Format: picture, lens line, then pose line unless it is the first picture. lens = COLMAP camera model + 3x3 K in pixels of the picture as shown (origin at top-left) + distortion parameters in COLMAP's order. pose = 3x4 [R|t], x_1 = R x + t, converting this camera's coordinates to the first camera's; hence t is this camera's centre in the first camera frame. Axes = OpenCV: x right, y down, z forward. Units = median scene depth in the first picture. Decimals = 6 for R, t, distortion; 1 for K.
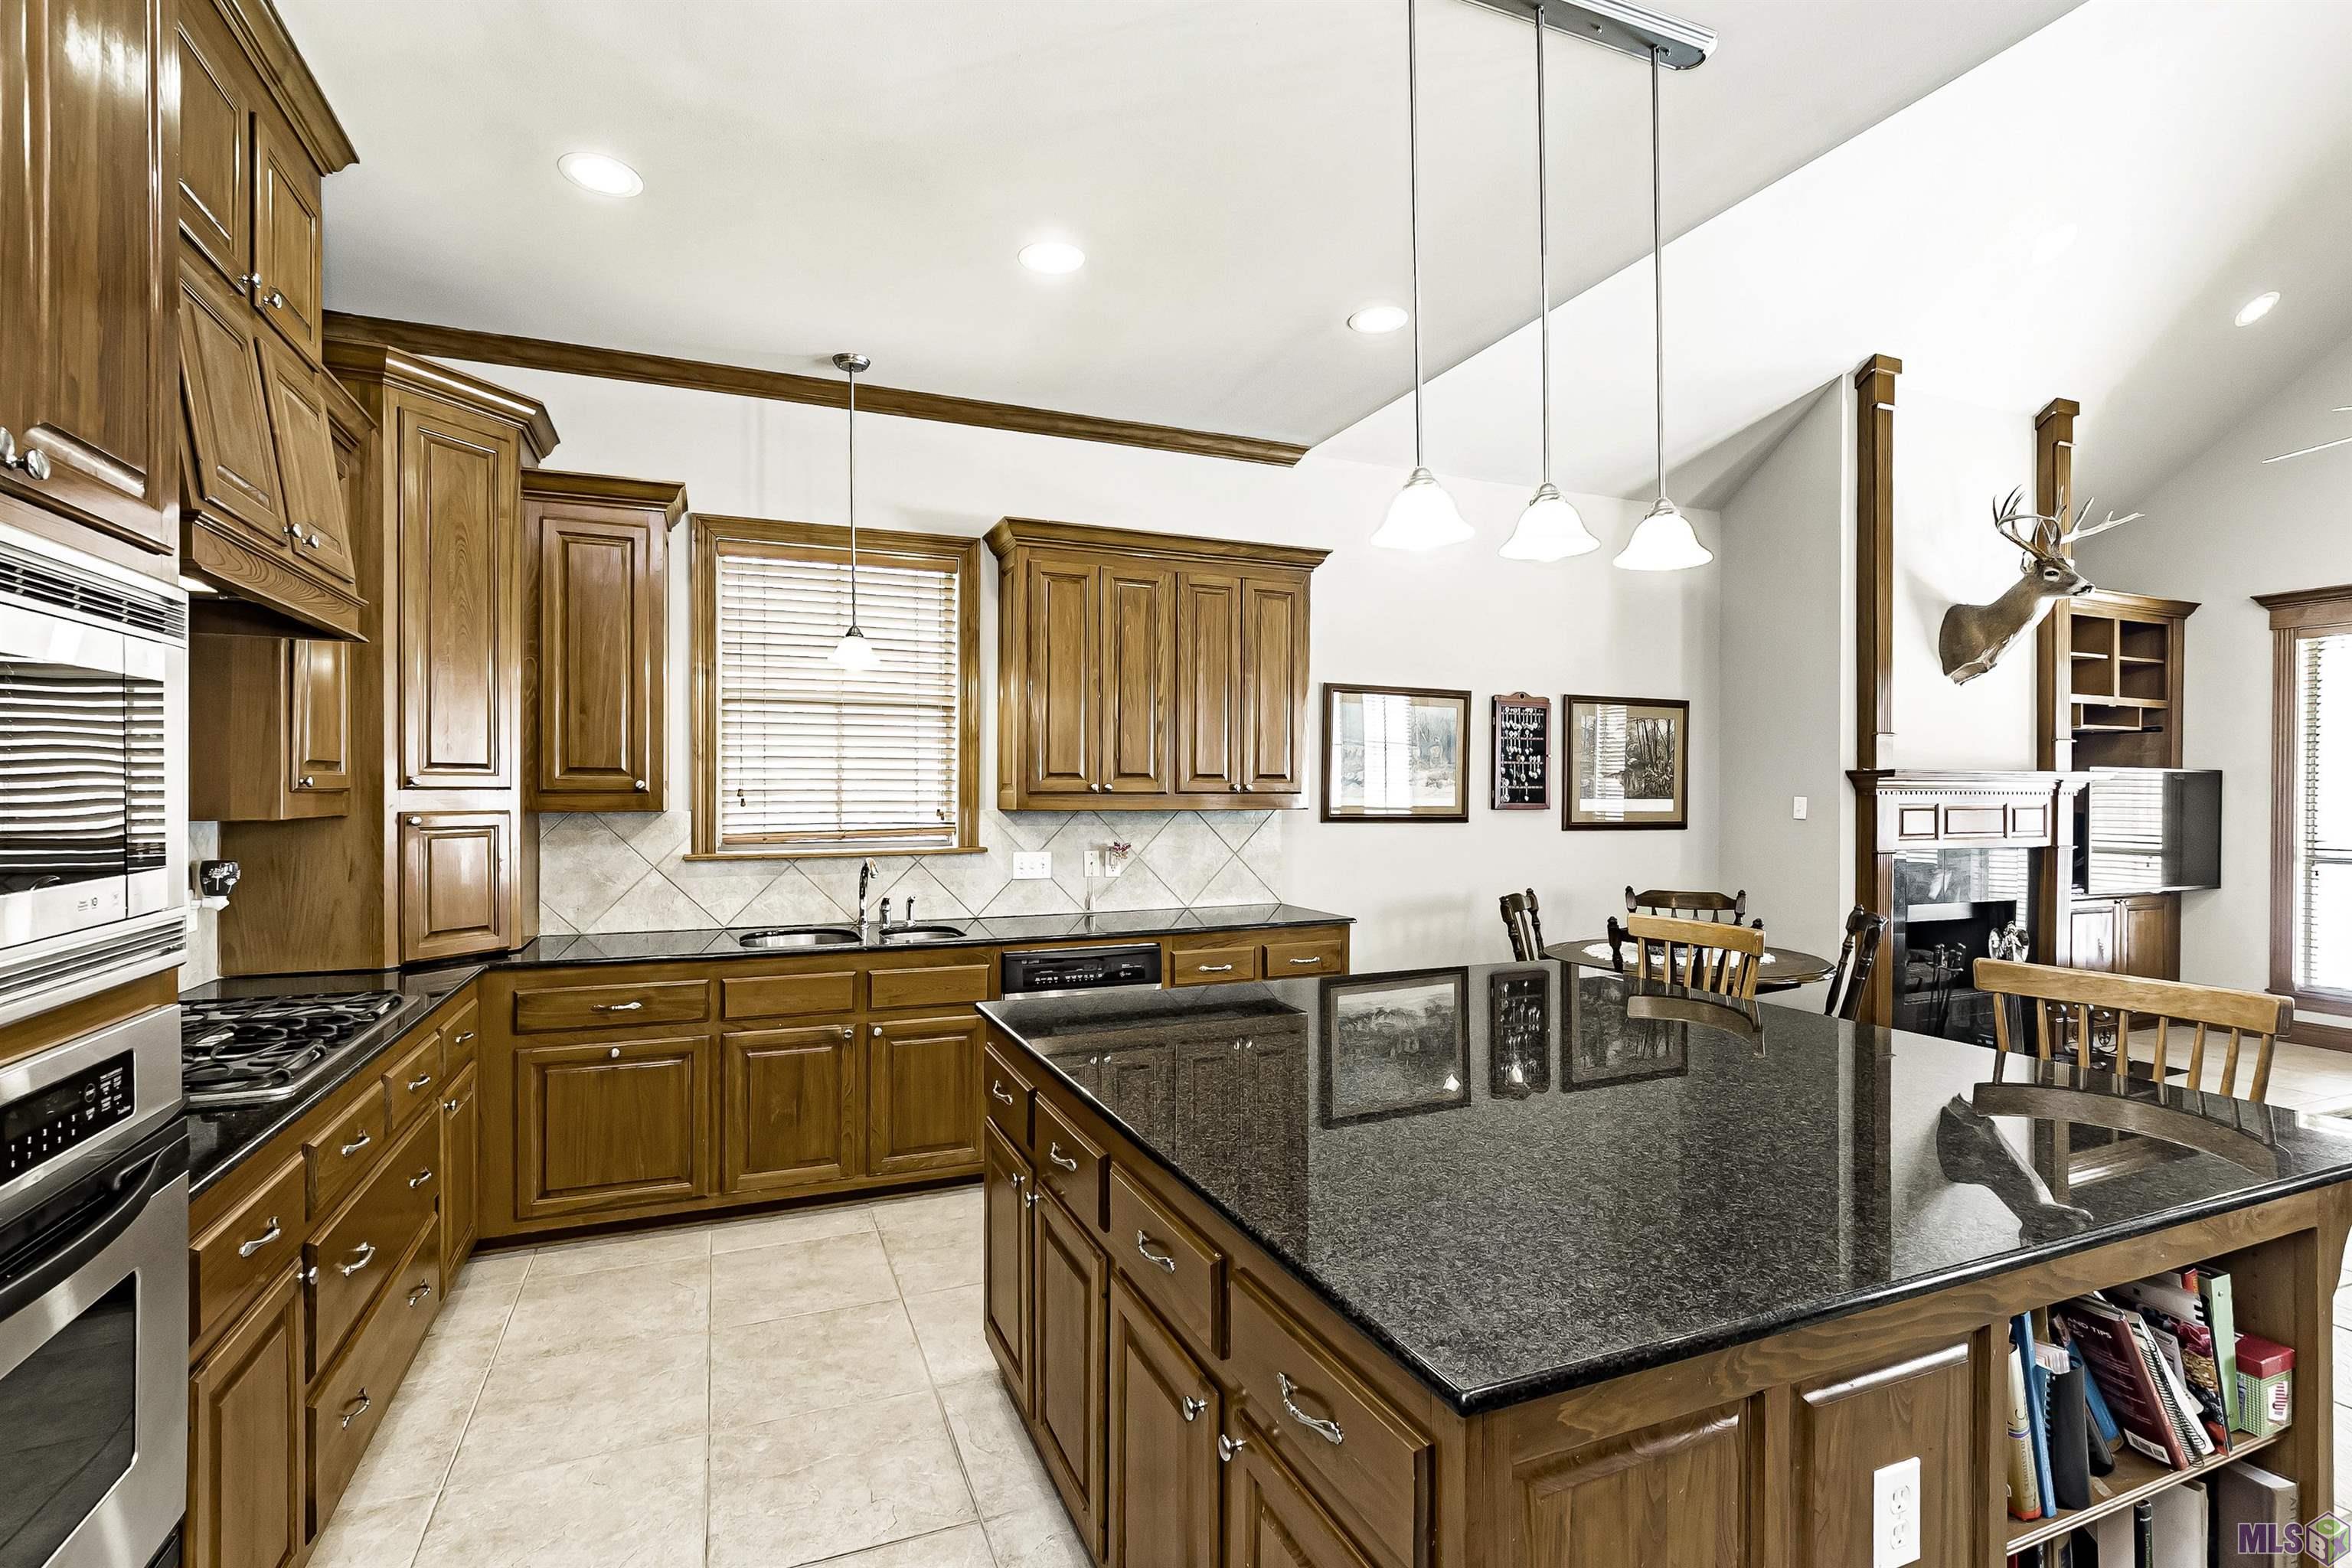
lens RADIAL K [[1064.4, 0, 1163.2], [0, 1064.4, 796.4], [0, 0, 1]] dist [0.001179, -0.000110]
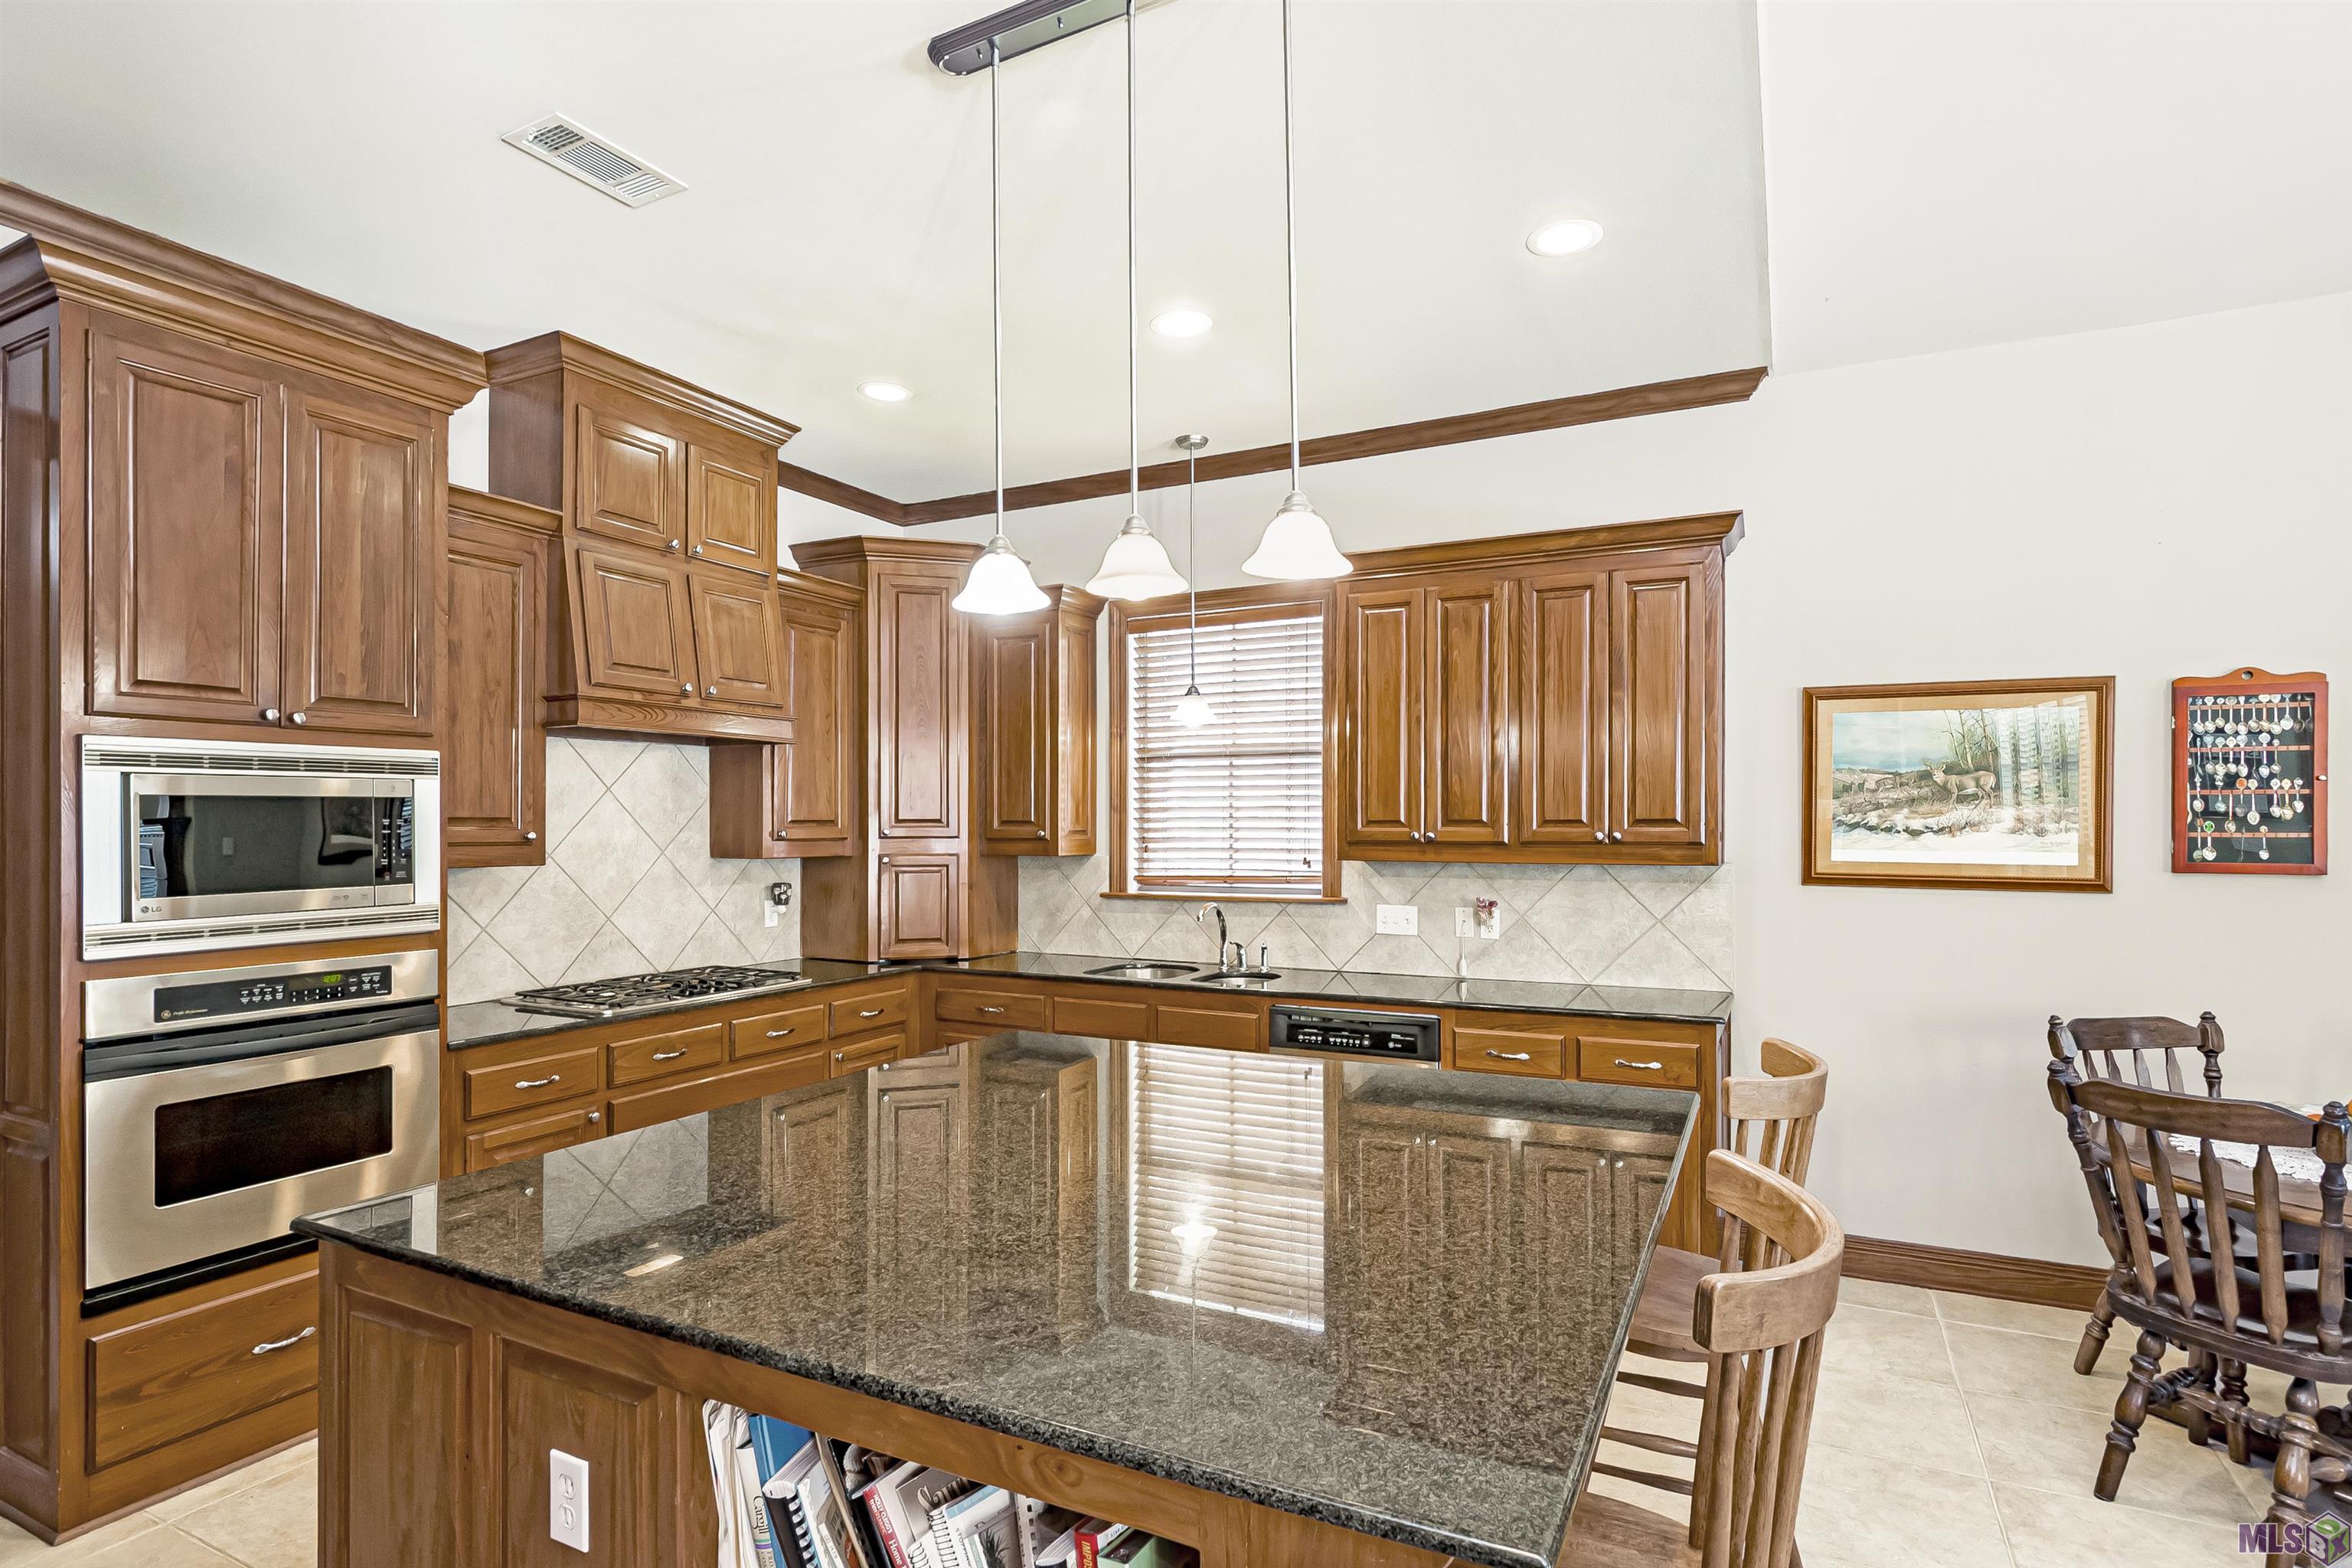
lens RADIAL K [[1198.2, 0, 1177.1], [0, 1198.2, 828.8], [0, 0, 1]] dist [-0.004707, -0.000422]
pose [[0.647316, -0.002867, -0.762216, 0.559028], [-0.004811, 0.999958, -0.007847, -0.005380], [0.762206, 0.008747, 0.647275, 0.189300]]
